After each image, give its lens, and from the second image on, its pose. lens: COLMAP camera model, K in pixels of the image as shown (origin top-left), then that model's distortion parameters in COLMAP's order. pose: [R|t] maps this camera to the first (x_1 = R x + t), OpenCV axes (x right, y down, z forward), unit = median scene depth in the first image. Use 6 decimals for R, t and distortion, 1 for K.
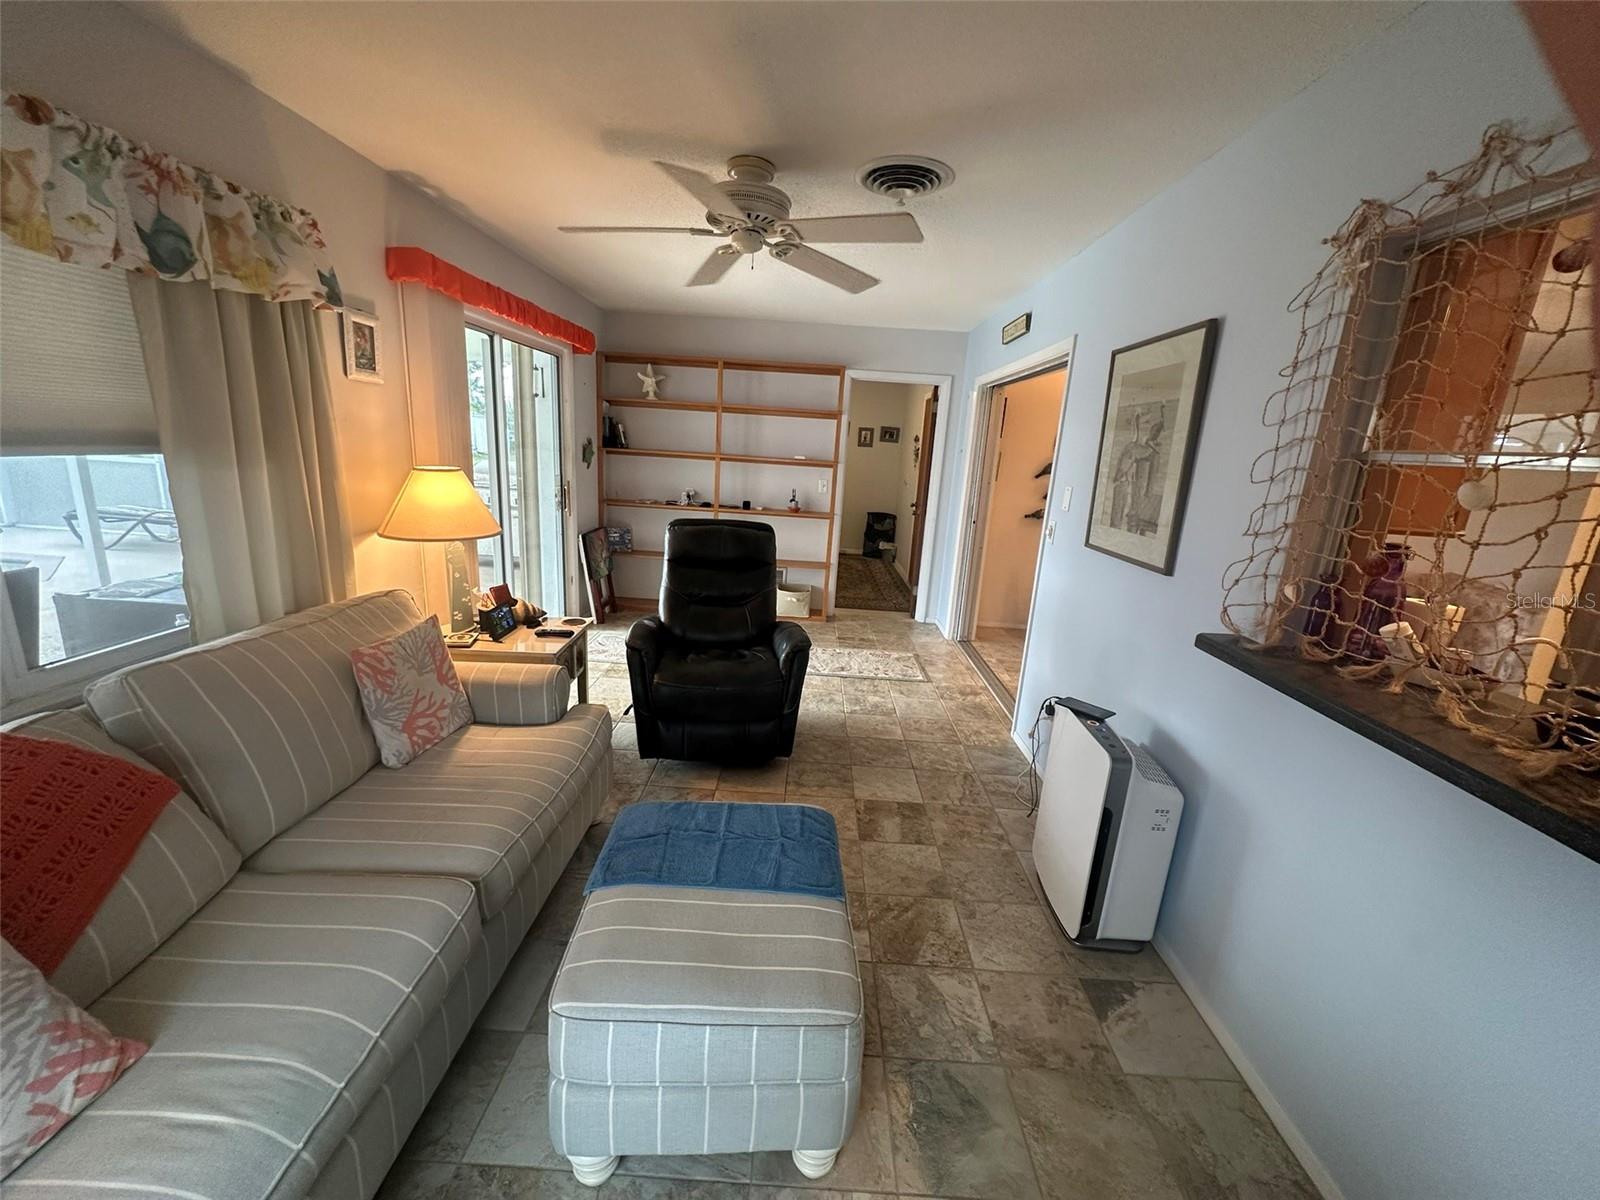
lens RADIAL K [[635.6, 0, 802.2], [0, 635.6, 601.4], [0, 0, 1]] dist [-0.003484, 0.000960]
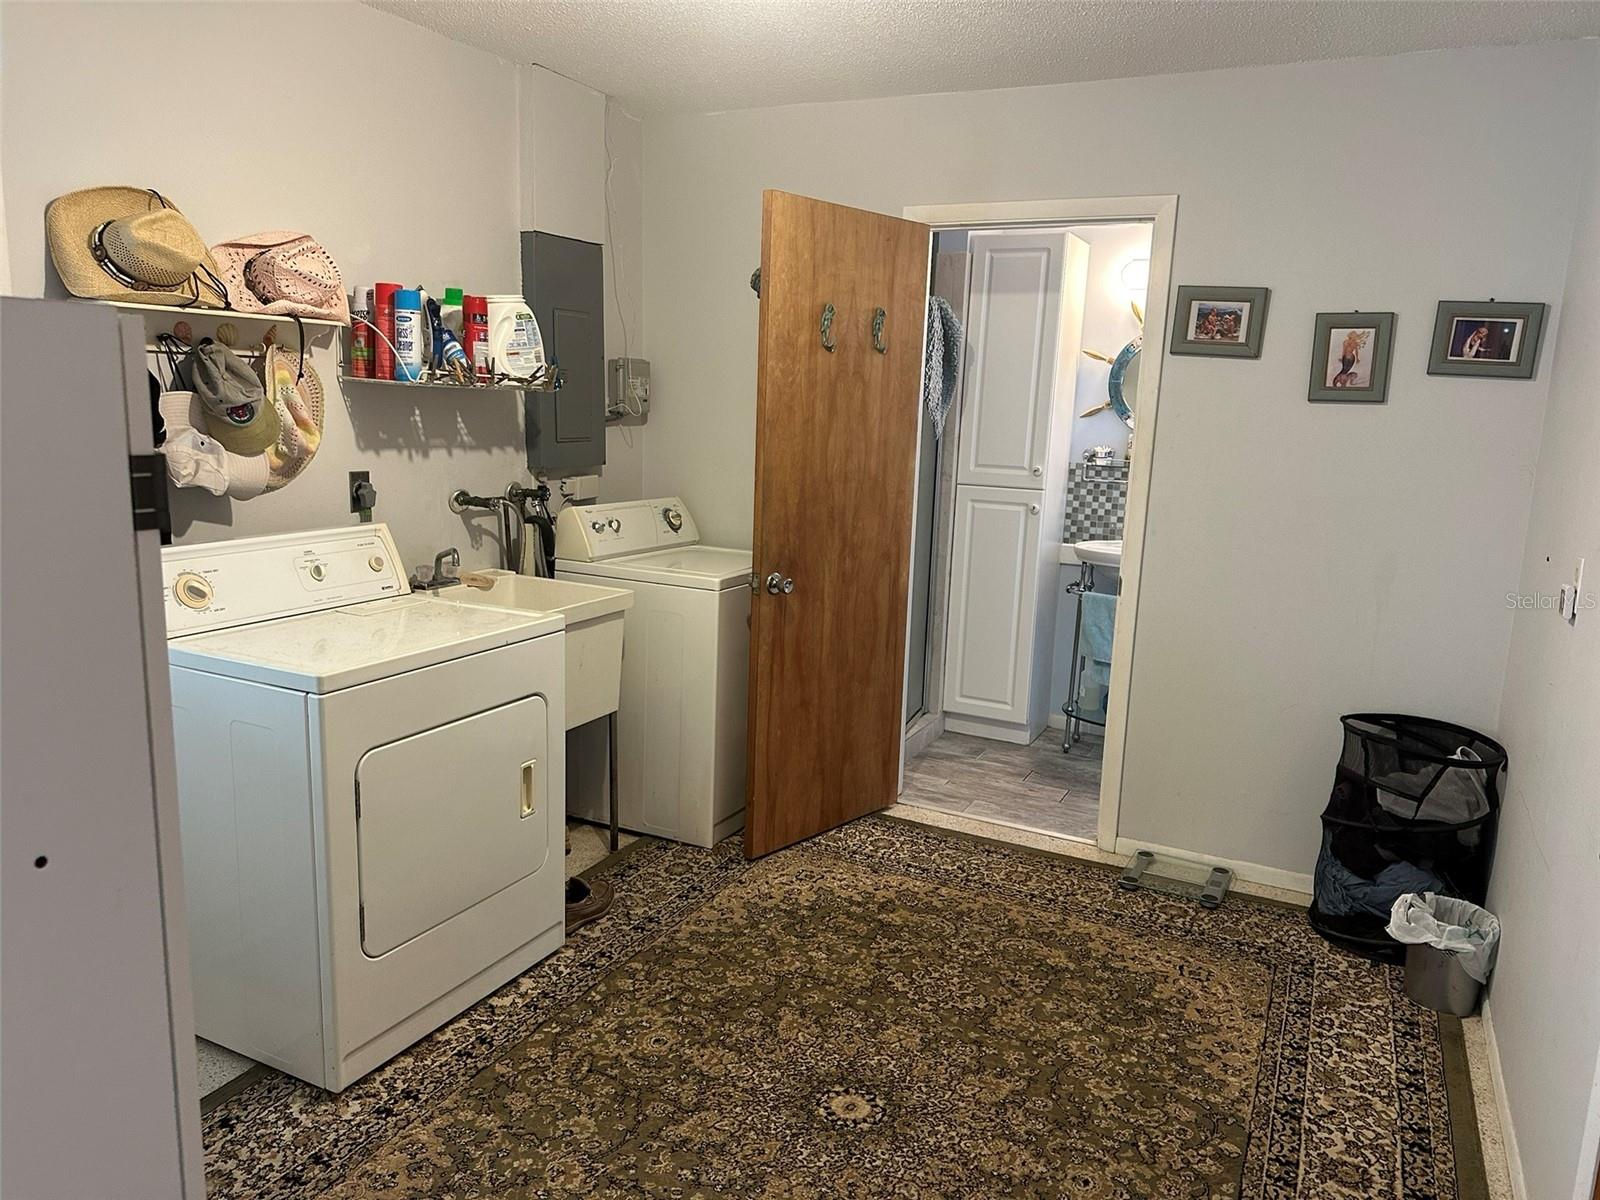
lens RADIAL K [[1133.1, 0, 795.1], [0, 1133.1, 599.5], [0, 0, 1]] dist [0.045059, -0.048719]
pose [[0.903217, 0.053242, -0.425870, 0.099315], [-0.085324, 0.994744, -0.056599, -0.144155], [0.420618, 0.087458, 0.903012, 0.596648]]
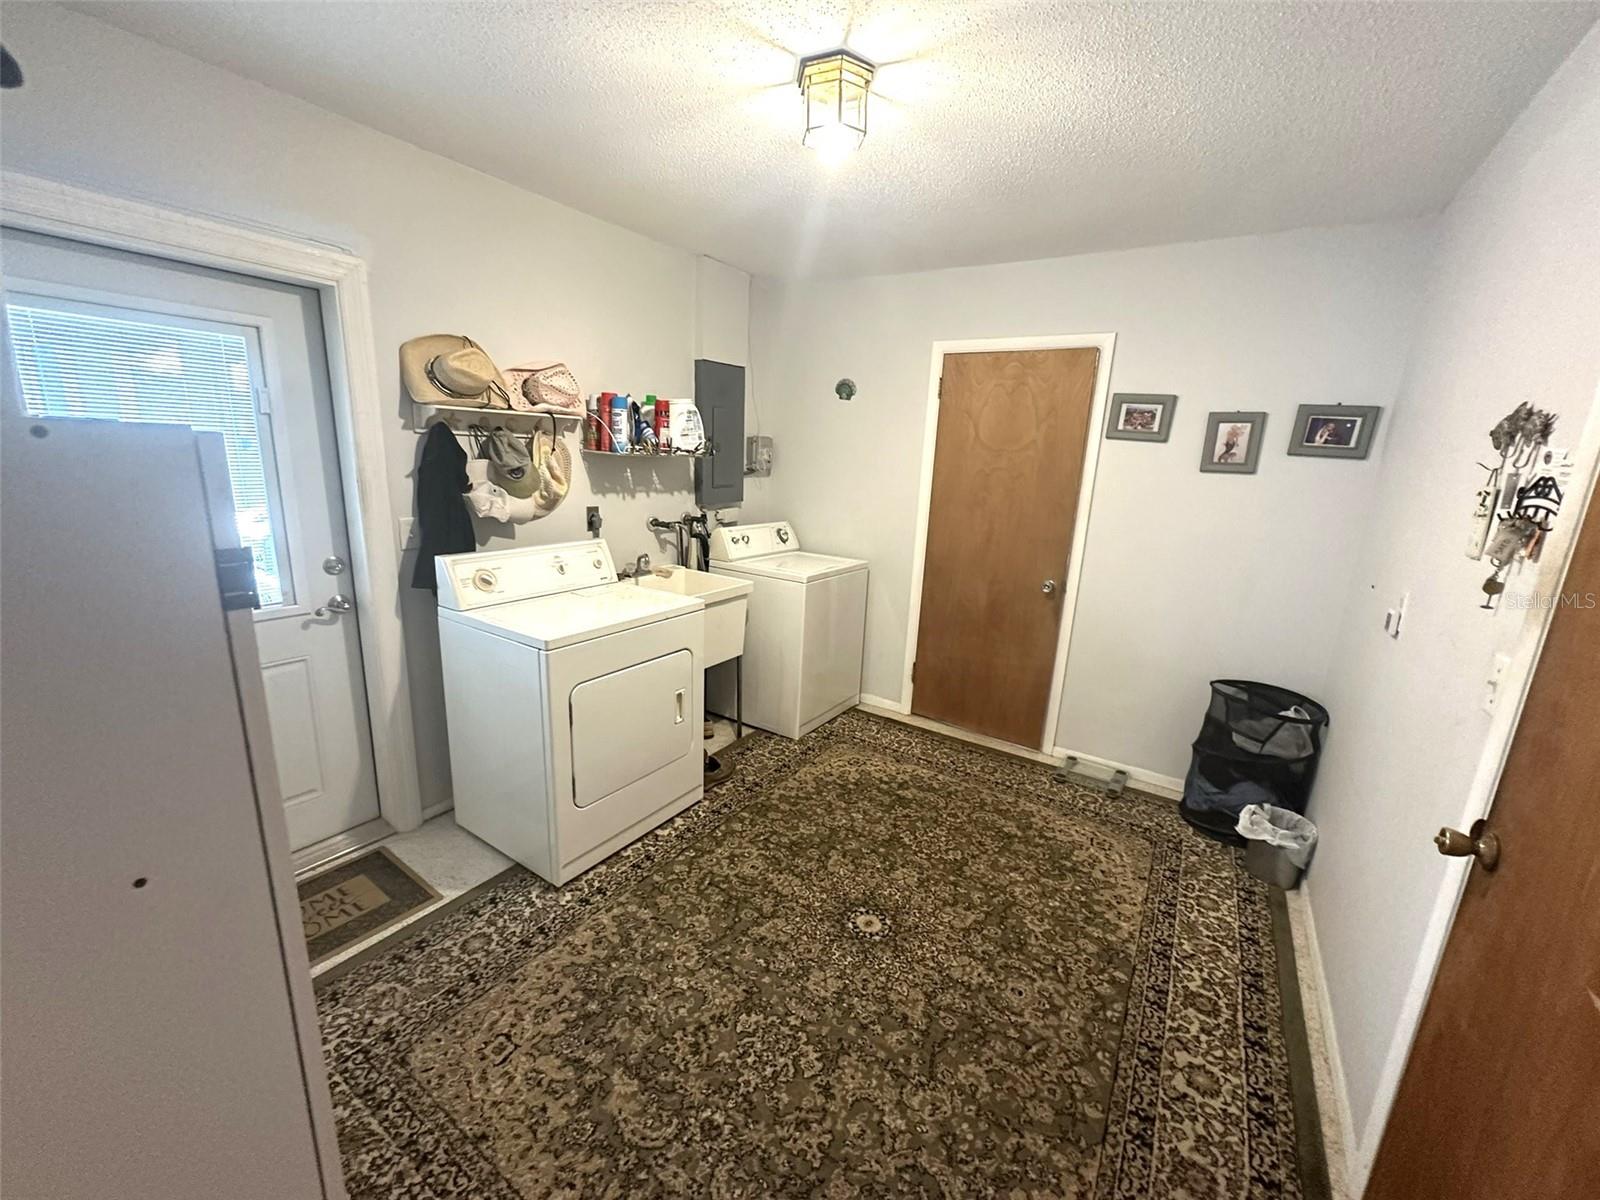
lens RADIAL K [[635.6, 0, 800.1], [0, 635.6, 596.3], [0, 0, 1]] dist [-0.003484, 0.000960]
pose [[0.846856, 0.102532, -0.521845, 0.091019], [-0.120359, 0.992730, -0.000268, -0.160129], [0.518024, 0.063035, 0.853040, 0.637182]]
